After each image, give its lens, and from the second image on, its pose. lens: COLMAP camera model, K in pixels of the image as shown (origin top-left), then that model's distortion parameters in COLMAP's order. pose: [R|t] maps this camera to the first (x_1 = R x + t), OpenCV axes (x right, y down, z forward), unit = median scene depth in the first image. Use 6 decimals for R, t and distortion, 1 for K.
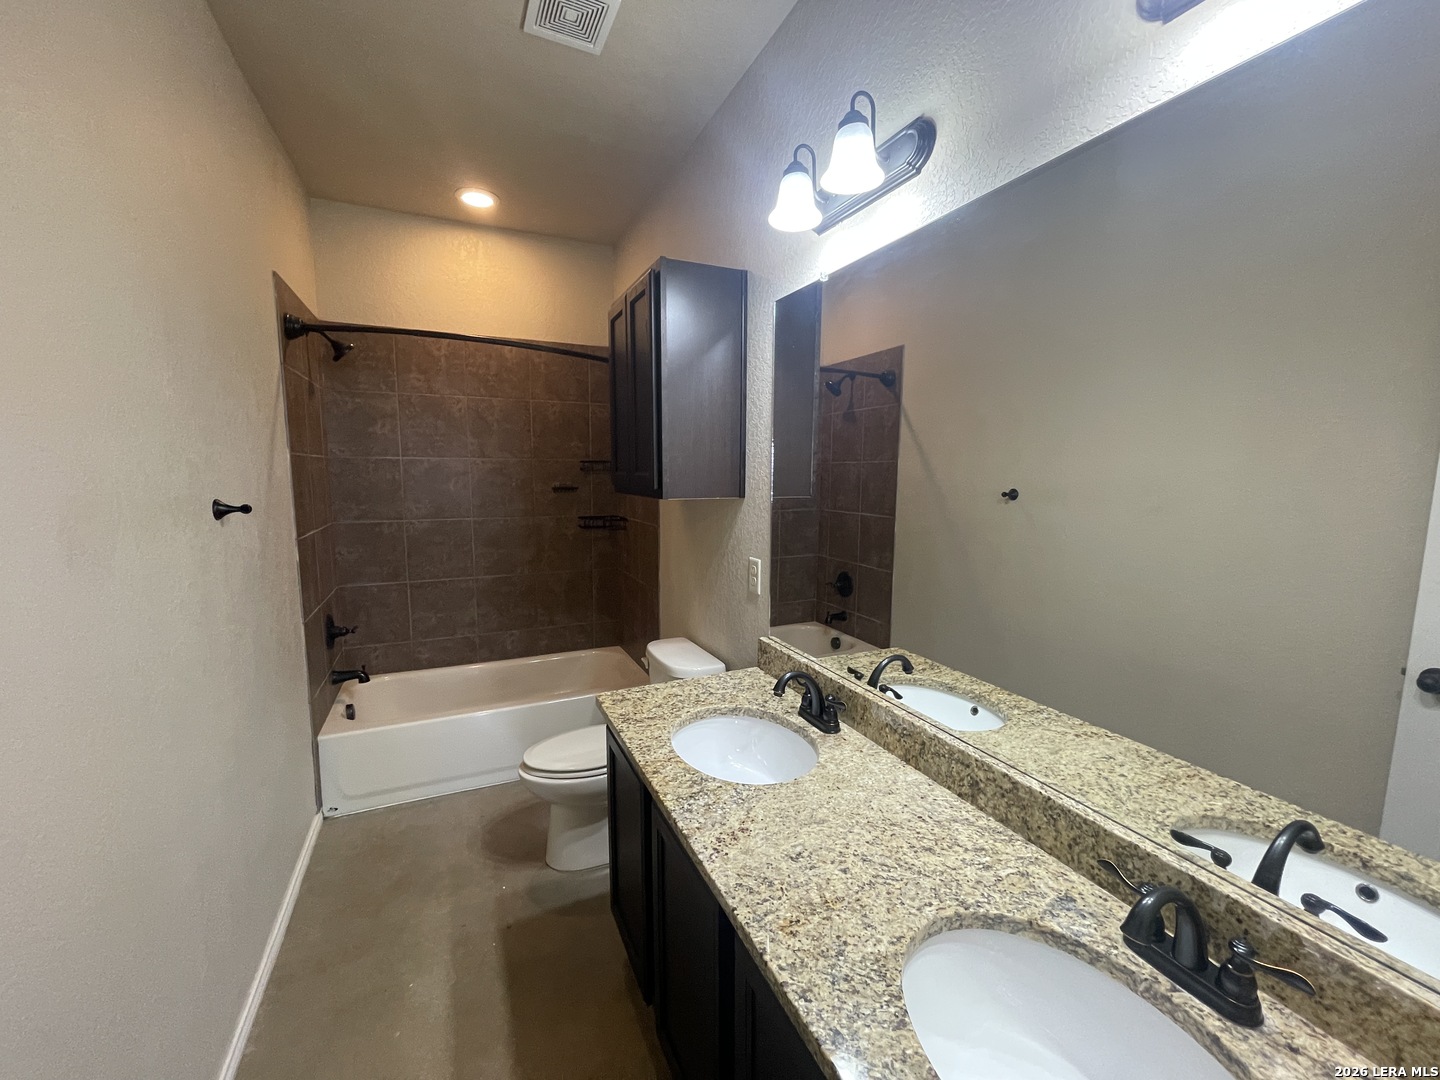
lens RADIAL K [[582.2, 0, 717.6], [0, 582.2, 539.3], [0, 0, 1]] dist [-0.001265, 0.000108]
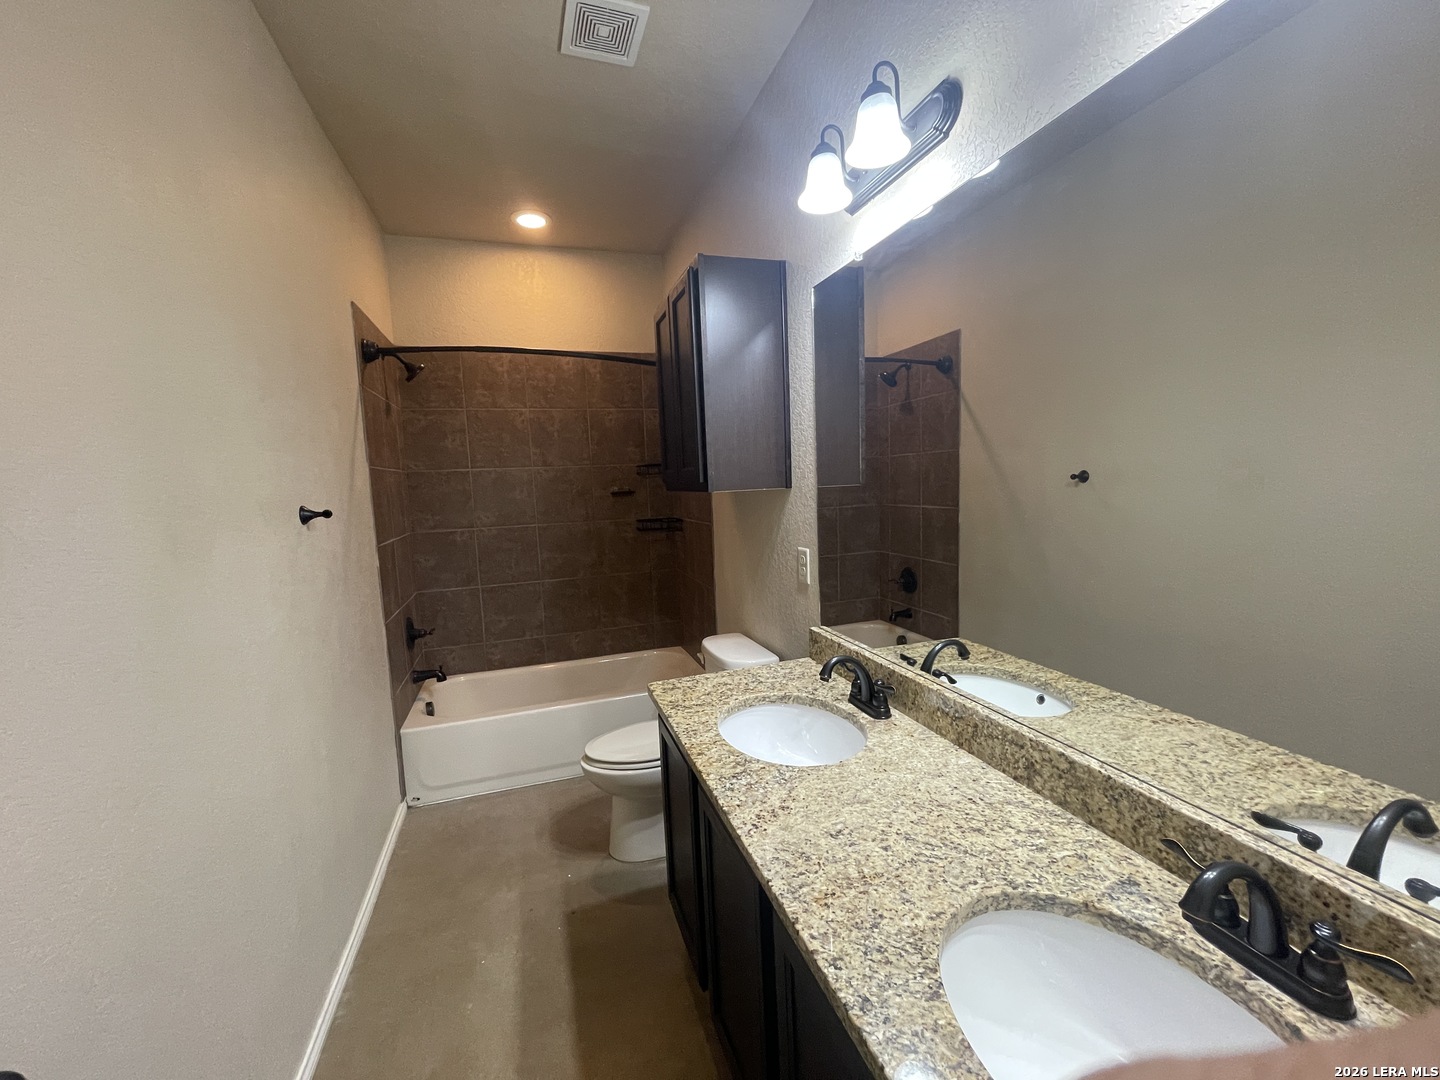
lens RADIAL K [[582.2, 0, 717.6], [0, 582.2, 539.3], [0, 0, 1]] dist [-0.001265, 0.000108]
pose [[0.992770, -0.034624, -0.114929, 0.049833], [0.032959, 0.999323, -0.016359, 0.043654], [0.115418, 0.012453, 0.993239, -0.003047]]
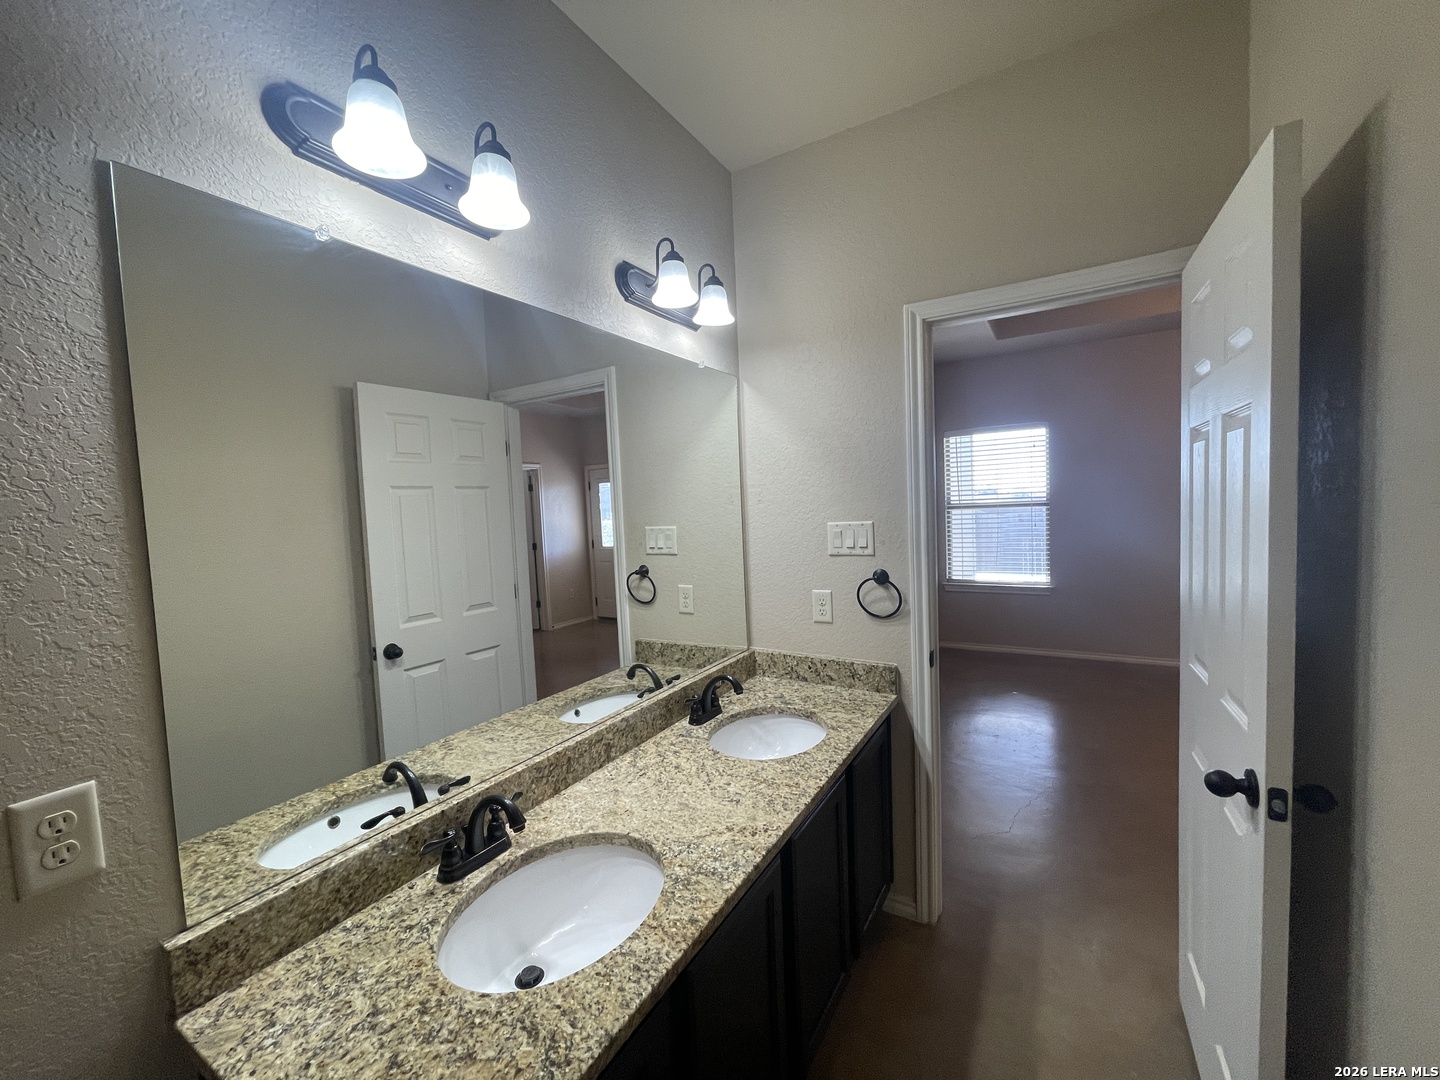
lens RADIAL K [[581.1, 0, 717.2], [0, 581.1, 540.0], [0, 0, 1]] dist [-0.002820, 0.002508]
pose [[-0.560190, -0.032623, 0.827722, -0.695411], [0.138648, 0.981436, 0.132516, -0.170934], [-0.816679, 0.188996, -0.545267, 1.231294]]
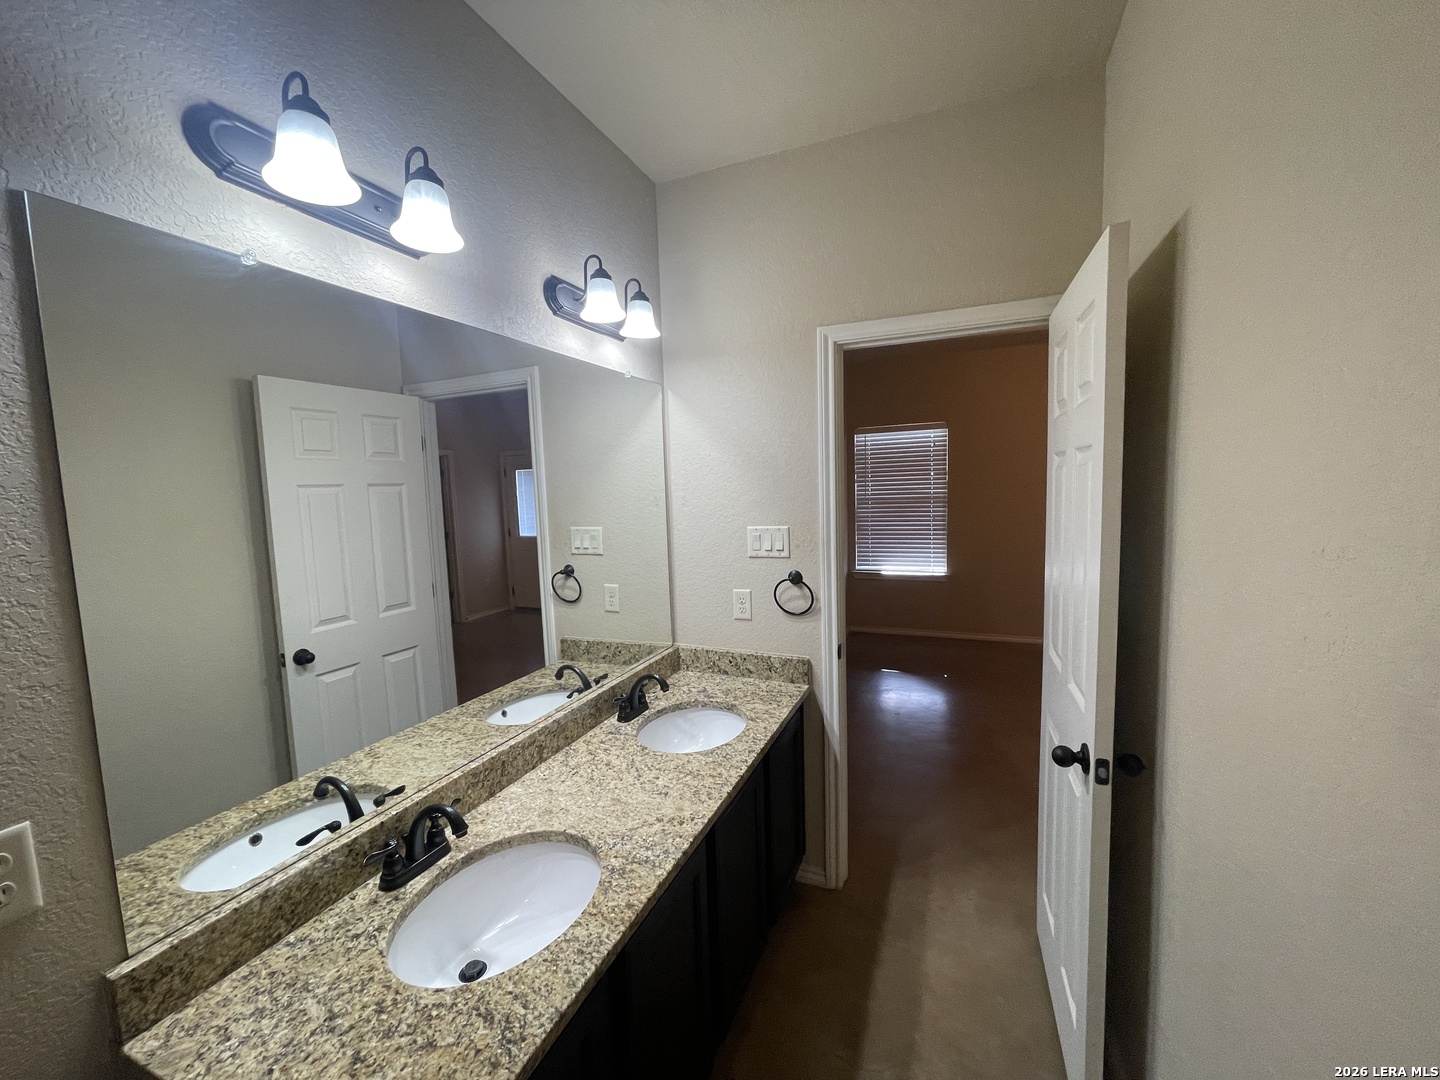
lens RADIAL K [[580.7, 0, 717.3], [0, 580.7, 539.3], [0, 0, 1]] dist [-0.000327, 0.000028]
pose [[-0.669521, -0.053781, 0.740844, -0.747894], [0.117545, 0.977137, 0.177164, -0.240056], [-0.733434, 0.205698, -0.647892, 1.279769]]
